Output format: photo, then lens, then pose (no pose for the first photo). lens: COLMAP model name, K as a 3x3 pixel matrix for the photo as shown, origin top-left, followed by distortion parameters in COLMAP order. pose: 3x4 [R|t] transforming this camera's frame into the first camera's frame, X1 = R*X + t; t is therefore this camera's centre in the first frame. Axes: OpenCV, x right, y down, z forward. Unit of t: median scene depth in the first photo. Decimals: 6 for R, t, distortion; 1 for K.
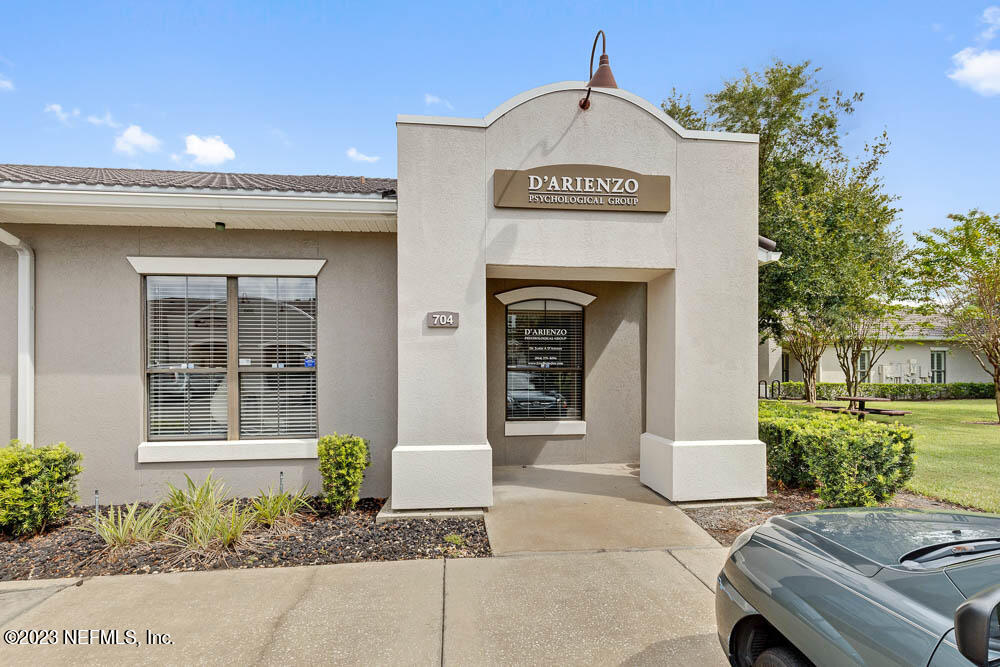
lens RADIAL K [[463.5, 0, 502.4], [0, 463.5, 362.3], [0, 0, 1]] dist [0.002638, 0.000291]
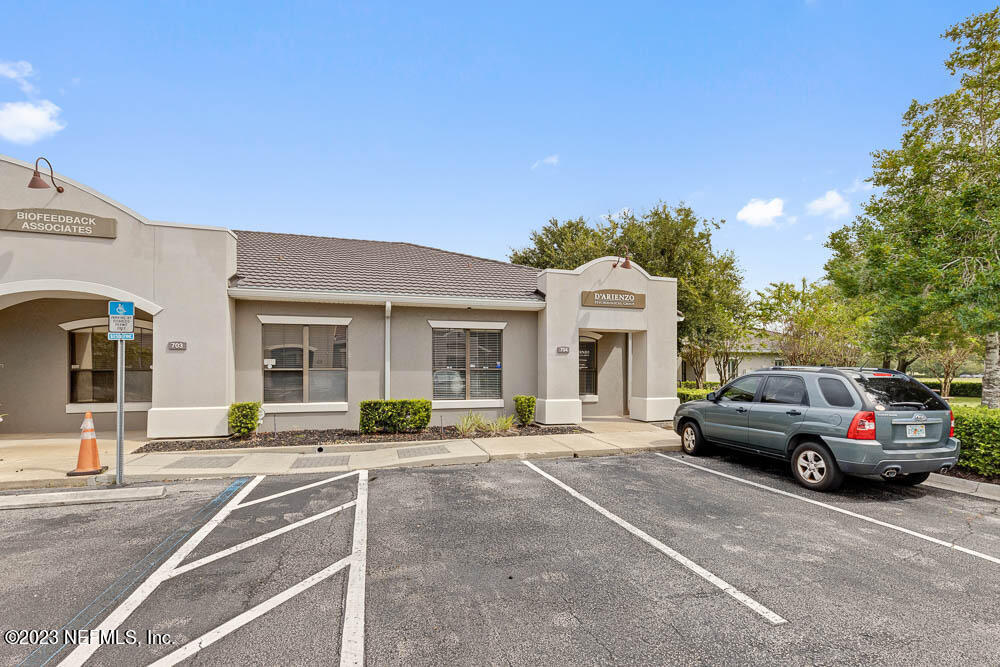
lens RADIAL K [[450.2, 0, 507.0], [0, 450.2, 359.9], [0, 0, 1]] dist [0.004214, 0.000303]
pose [[0.984466, 0.008016, 0.175390, -0.803854], [-0.005480, 0.999873, -0.014938, 0.002083], [-0.175488, 0.013745, 0.984386, -1.277194]]
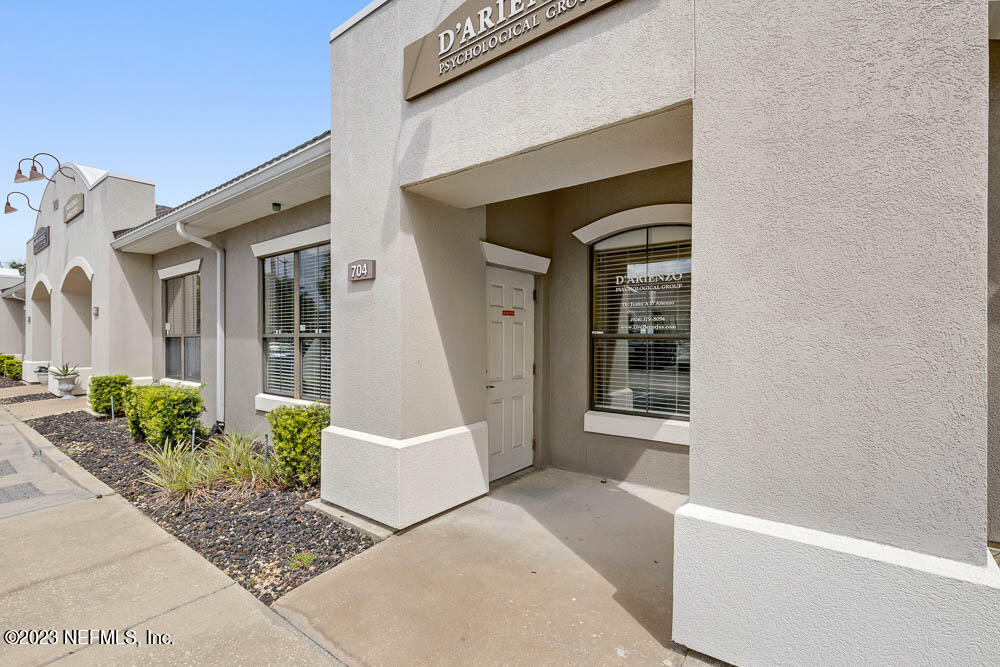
lens RADIAL K [[451.7, 0, 500.0], [0, 451.7, 333.5], [0, 0, 1]] dist [-0.001309, -0.000024]
pose [[0.725799, -0.000847, -0.687906, 0.521834], [0.005028, 0.999979, 0.004074, 0.010542], [0.687888, -0.006415, 0.725788, 0.568635]]
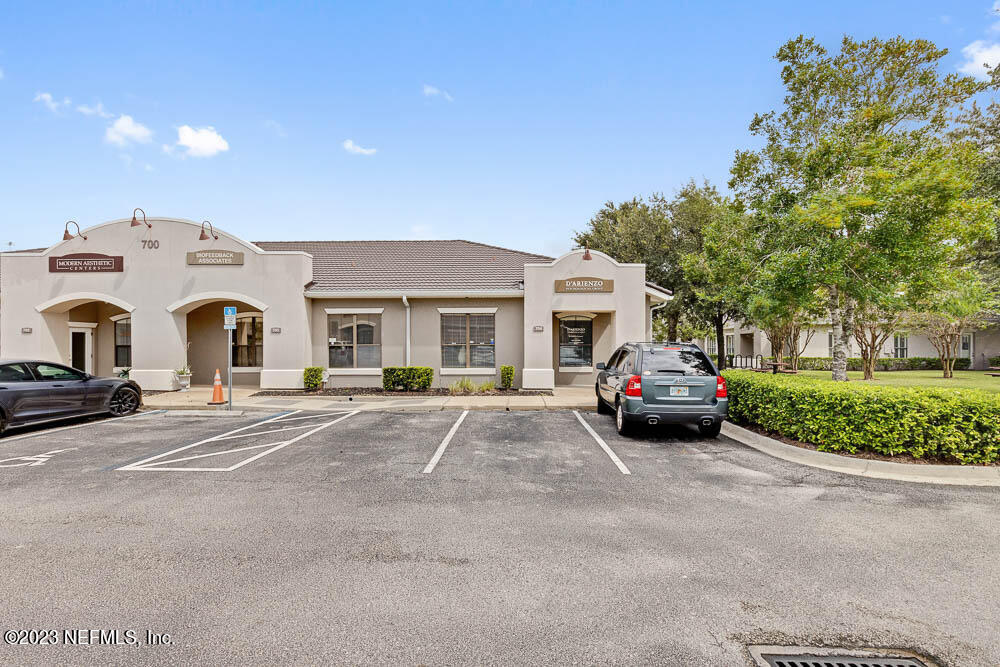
lens RADIAL K [[451.7, 0, 500.0], [0, 451.7, 333.5], [0, 0, 1]] dist [-0.001309, -0.000024]
pose [[0.991205, -0.002009, -0.132319, 0.017806], [-0.000035, 0.999881, -0.015442, -0.010431], [0.132334, 0.015311, 0.991087, -1.913761]]
